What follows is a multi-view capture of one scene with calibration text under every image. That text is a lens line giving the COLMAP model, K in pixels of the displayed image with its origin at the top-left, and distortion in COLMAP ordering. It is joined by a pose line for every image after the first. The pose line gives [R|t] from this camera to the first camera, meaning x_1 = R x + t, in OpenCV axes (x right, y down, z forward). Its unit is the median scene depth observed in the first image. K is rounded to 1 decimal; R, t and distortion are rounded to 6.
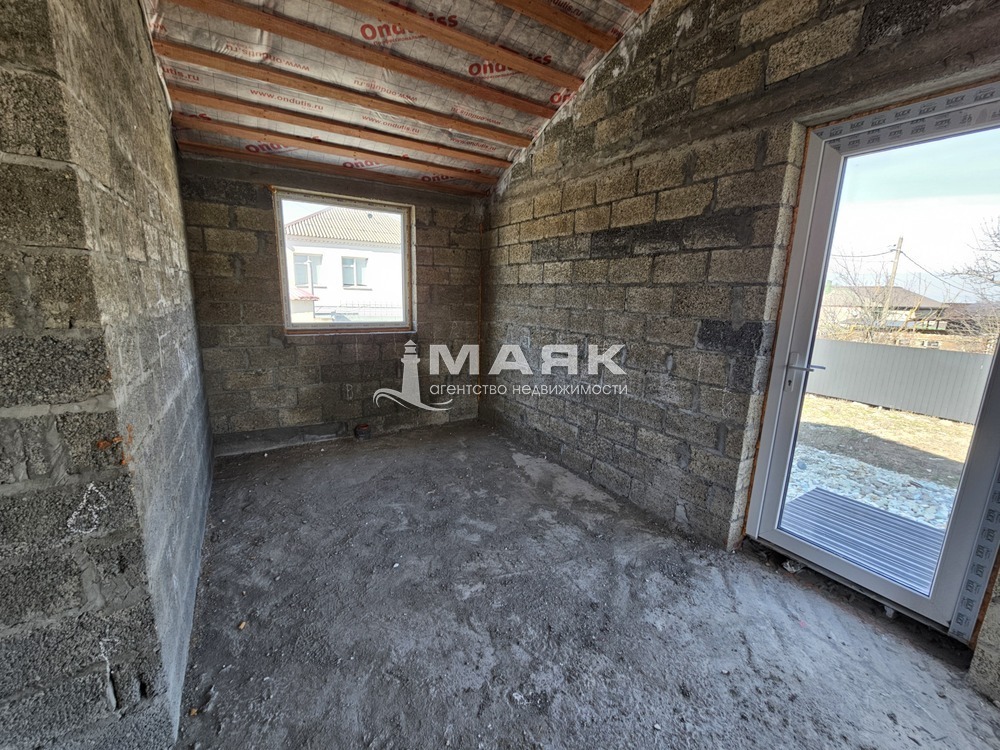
lens RADIAL K [[409.0, 0, 501.2], [0, 409.0, 378.8], [0, 0, 1]] dist [-0.001979, -0.000216]
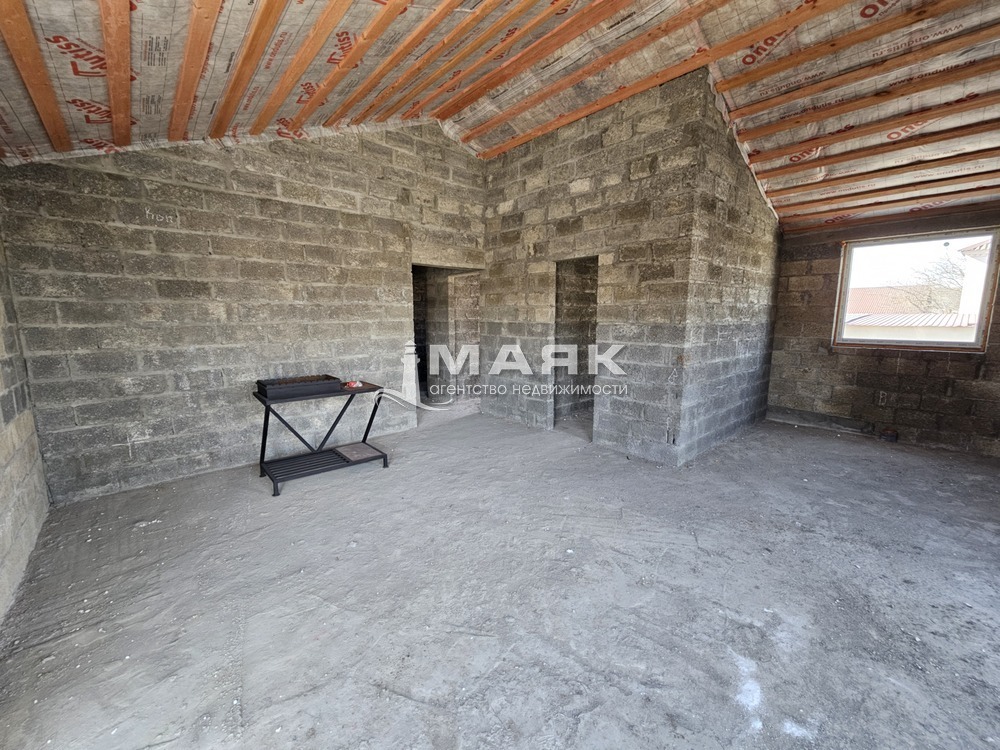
lens RADIAL K [[409.0, 0, 499.4], [0, 409.0, 373.3], [0, 0, 1]] dist [-0.001979, -0.000216]
pose [[0.174186, 0.112684, -0.978244, 0.906263], [-0.195240, 0.977661, 0.077852, 0.134324], [0.965163, 0.177432, 0.192295, -0.466486]]
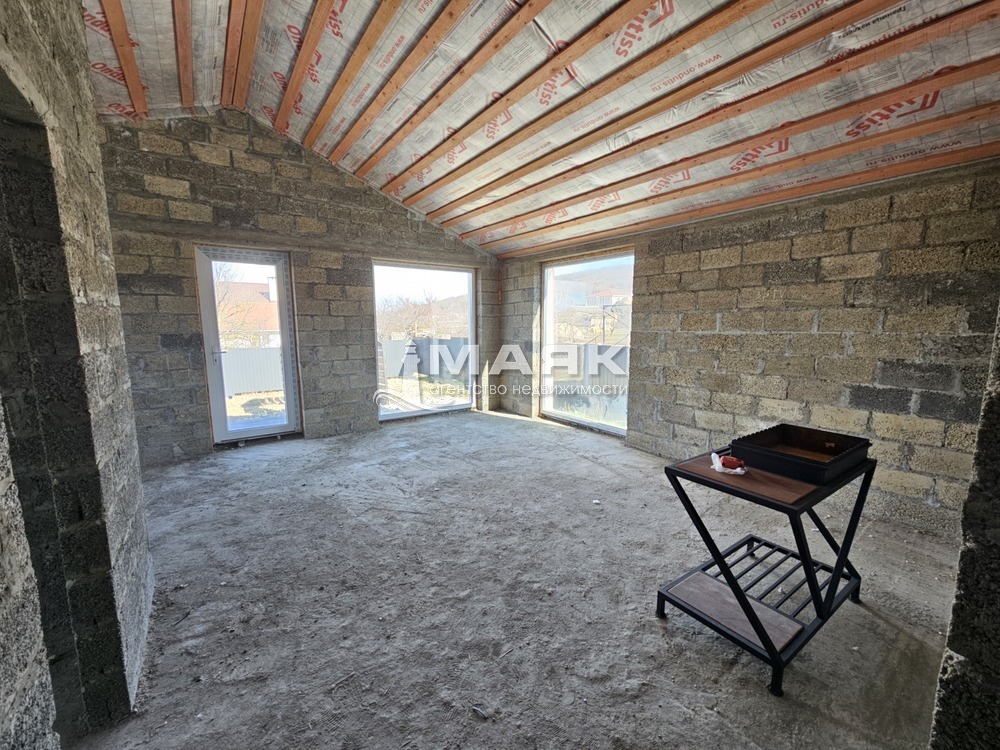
lens RADIAL K [[409.0, 0, 499.5], [0, 409.0, 377.5], [0, 0, 1]] dist [-0.001979, -0.000216]
pose [[-0.071003, -0.158853, 0.984746, -1.270090], [0.205138, 0.963809, 0.170267, 0.029391], [-0.976154, 0.214098, -0.035847, -0.284910]]
